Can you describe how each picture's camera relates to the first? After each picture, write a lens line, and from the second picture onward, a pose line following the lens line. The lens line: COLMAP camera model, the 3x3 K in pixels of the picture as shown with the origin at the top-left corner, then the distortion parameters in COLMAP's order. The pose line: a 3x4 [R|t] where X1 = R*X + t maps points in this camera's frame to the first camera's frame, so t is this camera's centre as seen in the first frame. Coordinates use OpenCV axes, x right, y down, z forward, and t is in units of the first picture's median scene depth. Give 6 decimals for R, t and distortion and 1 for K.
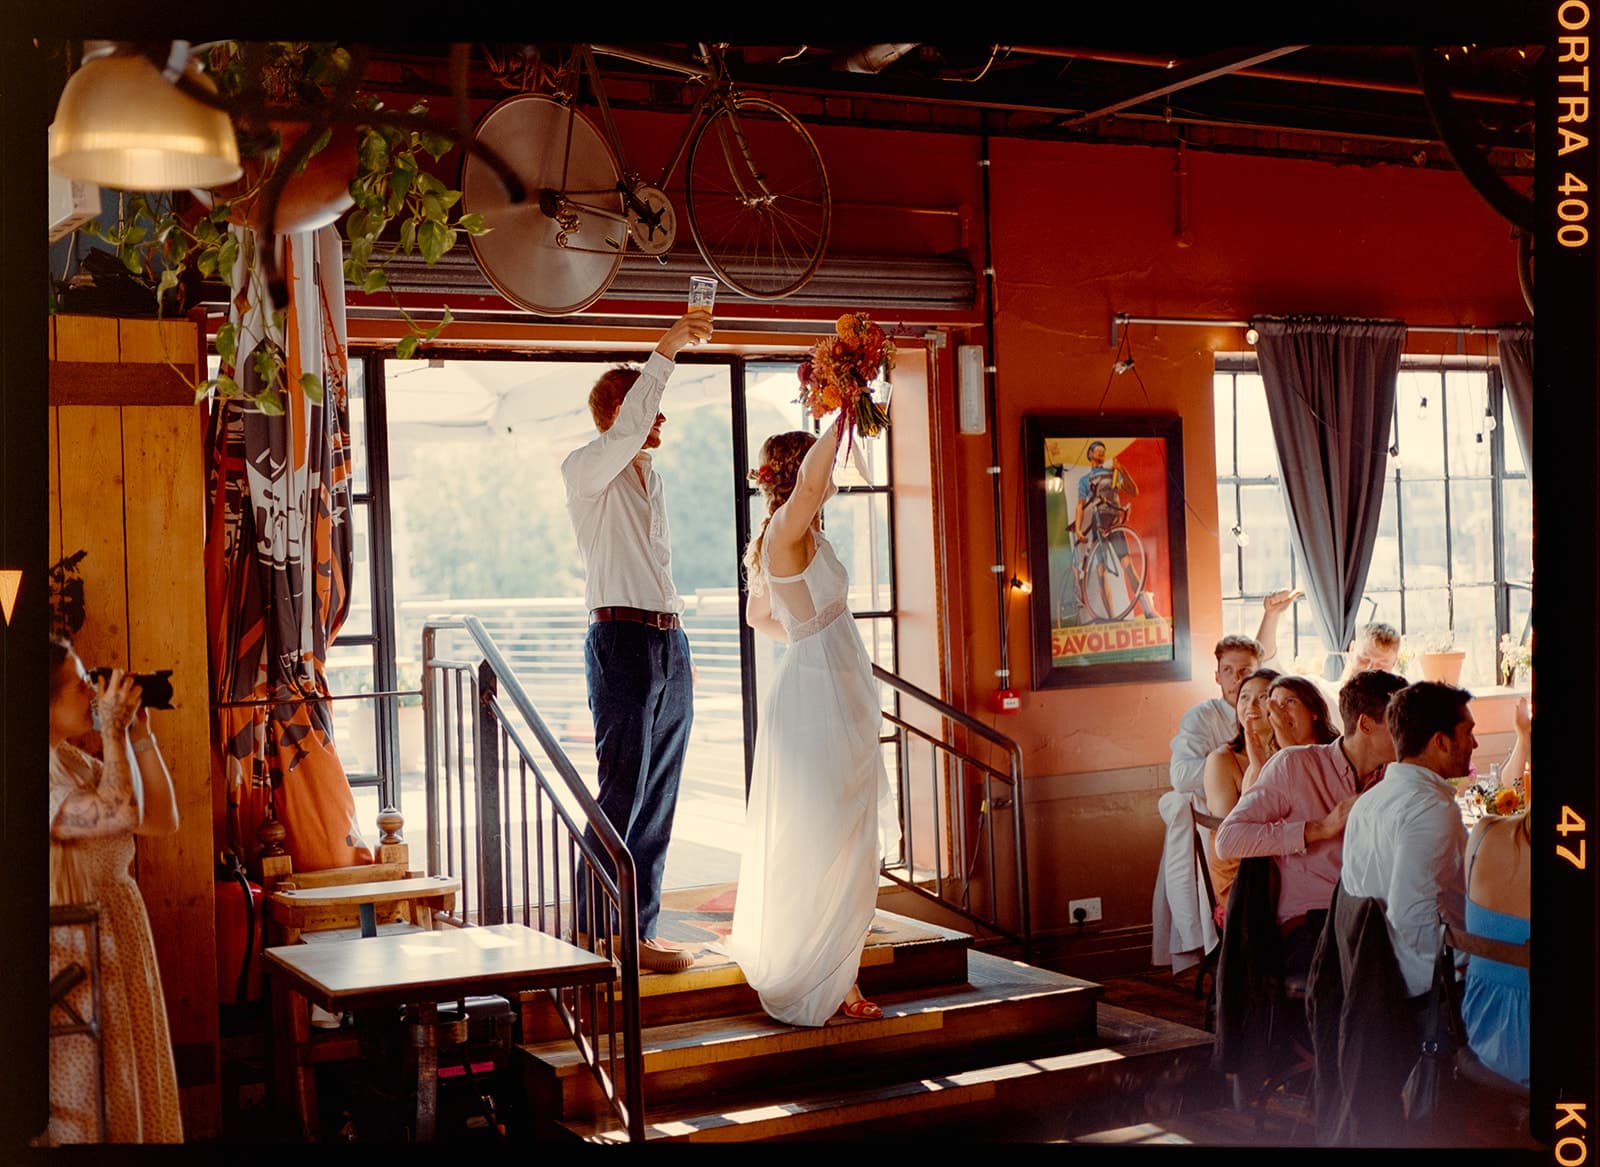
lens RADIAL K [[2133.4, 0, 801.4], [0, 2133.4, 585.0], [0, 0, 1]] dist [0.016688, 0.000000]
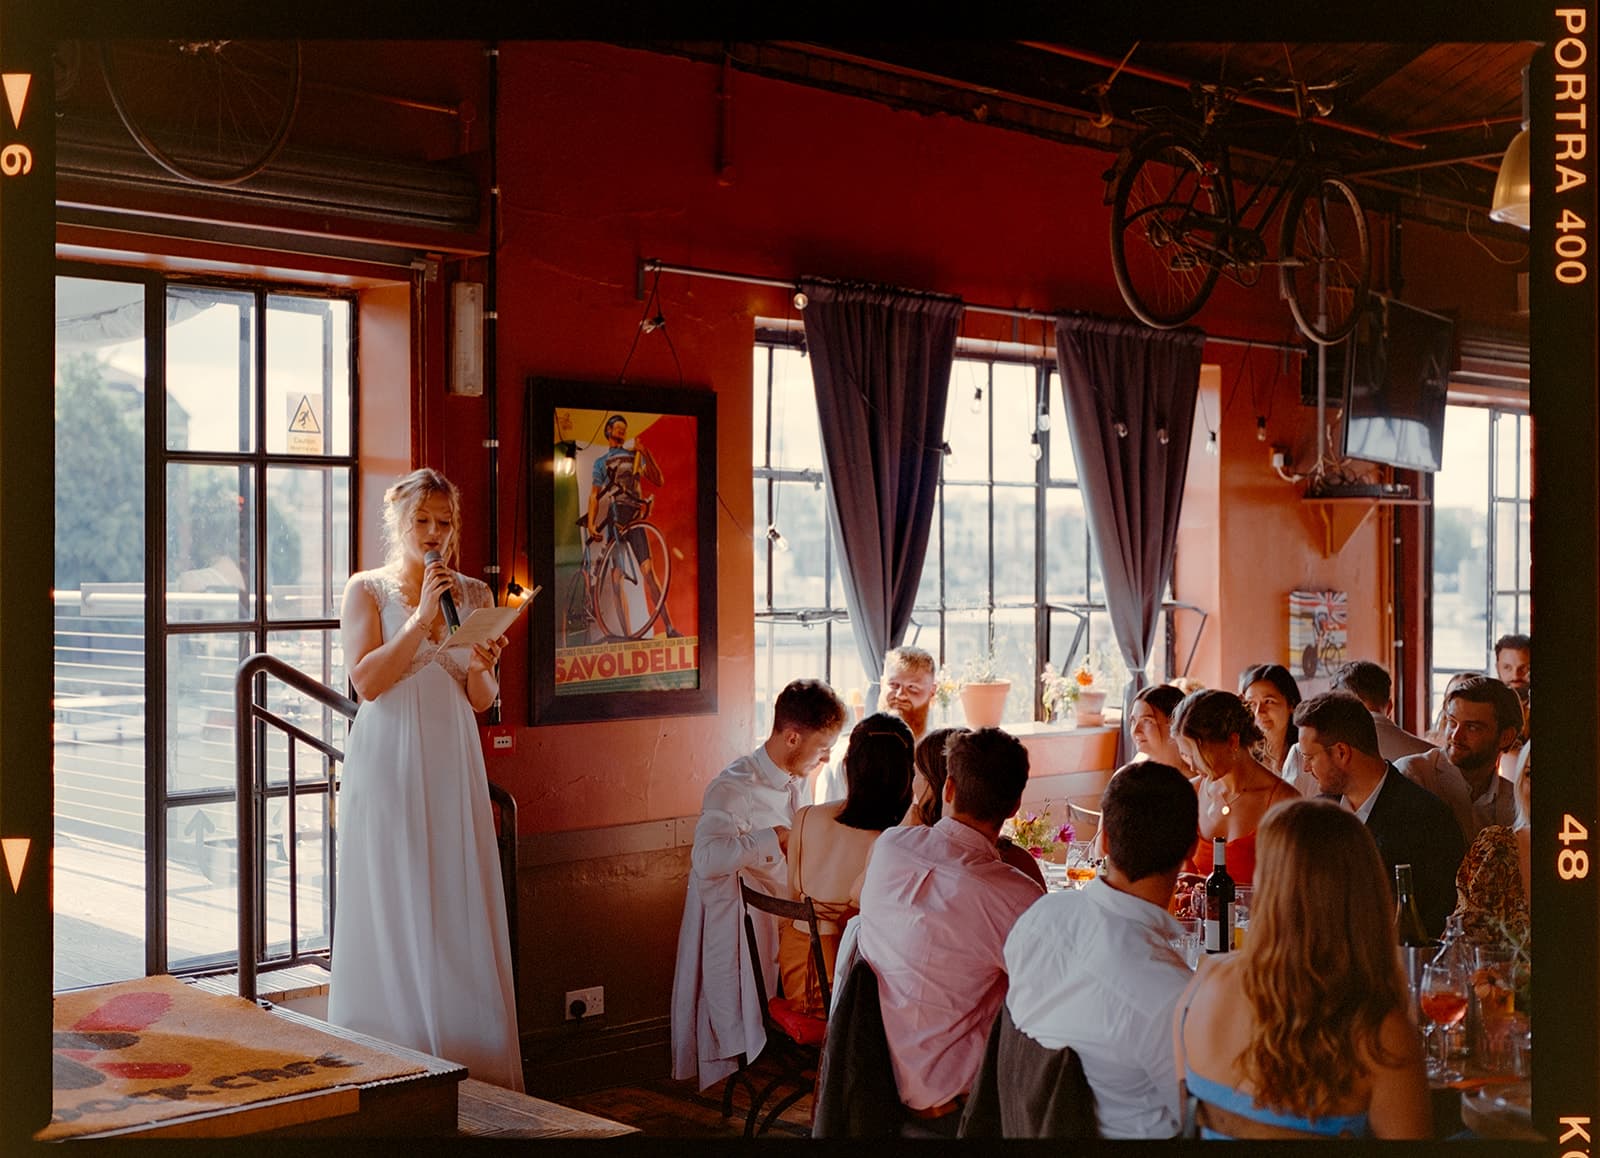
lens RADIAL K [[2133.4, 0, 796.4], [0, 2133.4, 567.1], [0, 0, 1]] dist [0.016688, 0.000000]
pose [[0.959880, 0.035132, 0.278203, -0.018107], [-0.032712, 0.999376, -0.013338, -0.001712], [-0.278498, 0.003702, 0.960430, 0.208492]]
